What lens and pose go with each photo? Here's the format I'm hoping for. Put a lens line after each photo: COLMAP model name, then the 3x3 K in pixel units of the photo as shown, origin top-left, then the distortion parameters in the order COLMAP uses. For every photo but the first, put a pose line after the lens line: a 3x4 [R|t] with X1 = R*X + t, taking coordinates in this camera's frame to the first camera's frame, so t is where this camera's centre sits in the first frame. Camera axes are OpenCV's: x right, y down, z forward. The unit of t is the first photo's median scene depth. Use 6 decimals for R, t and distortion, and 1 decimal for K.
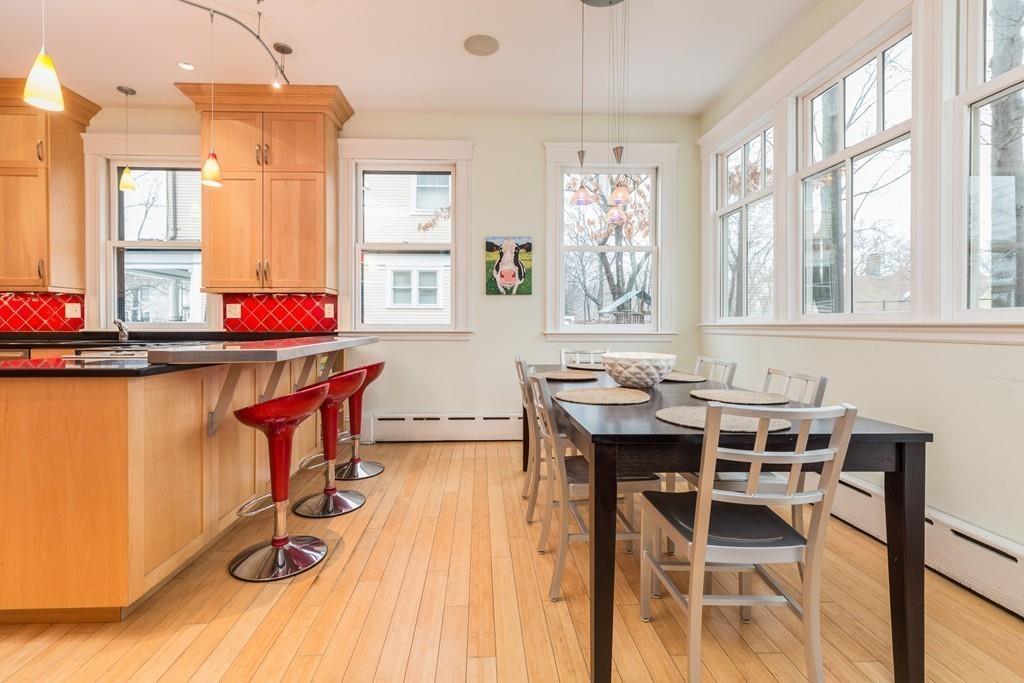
lens RADIAL K [[465.1, 0, 475.4], [0, 465.1, 327.9], [0, 0, 1]] dist [0.013592, -0.002178]
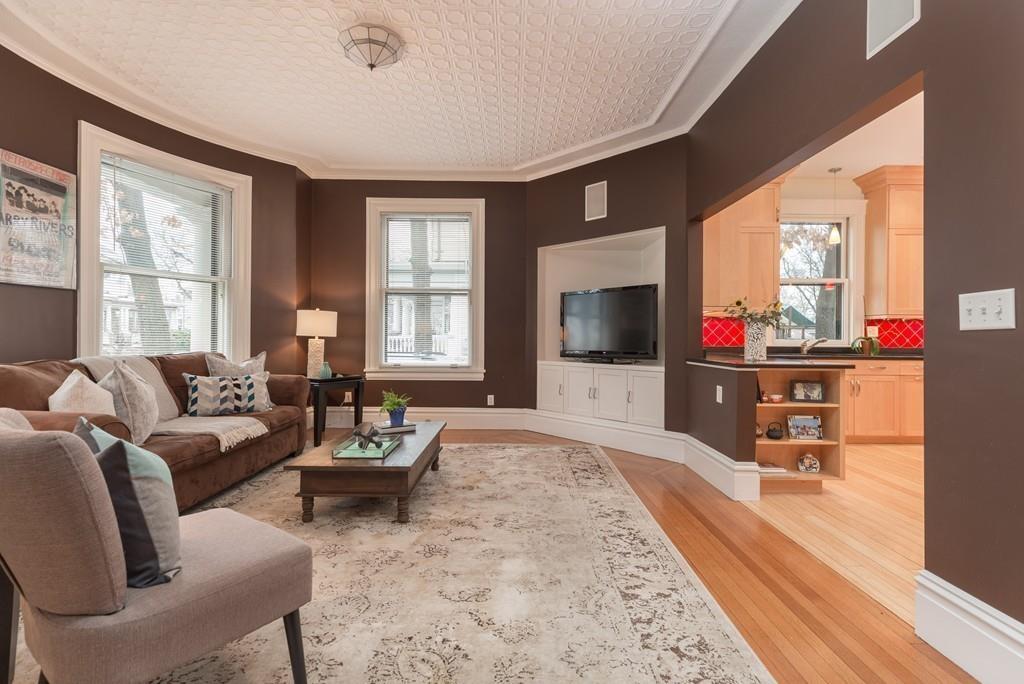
lens RADIAL K [[465.1, 0, 517.0], [0, 465.1, 337.8], [0, 0, 1]] dist [0.013592, -0.002178]
pose [[0.999851, 0.006755, -0.015857, -1.500904], [-0.006840, 0.999962, -0.005332, -0.005224], [0.015820, 0.005439, 0.999860, -0.339170]]
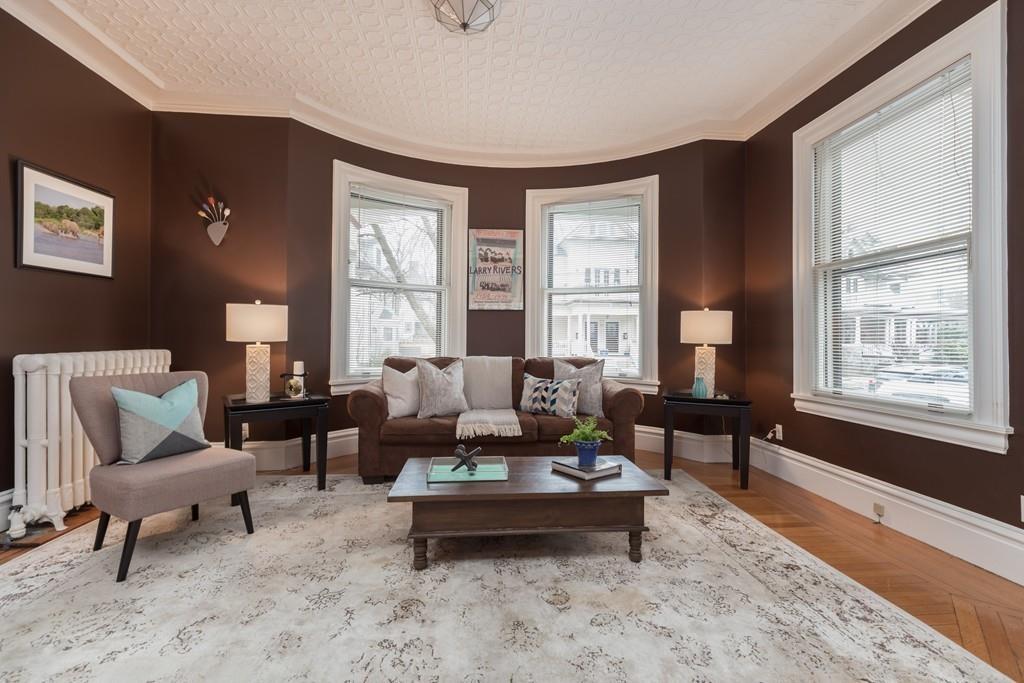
lens RADIAL K [[465.1, 0, 516.2], [0, 465.1, 337.5], [0, 0, 1]] dist [0.013592, -0.002178]
pose [[0.071875, -0.004439, -0.997404, -1.123391], [-0.012334, 0.999910, -0.005339, -0.013479], [0.997337, 0.012685, 0.071814, 0.382984]]
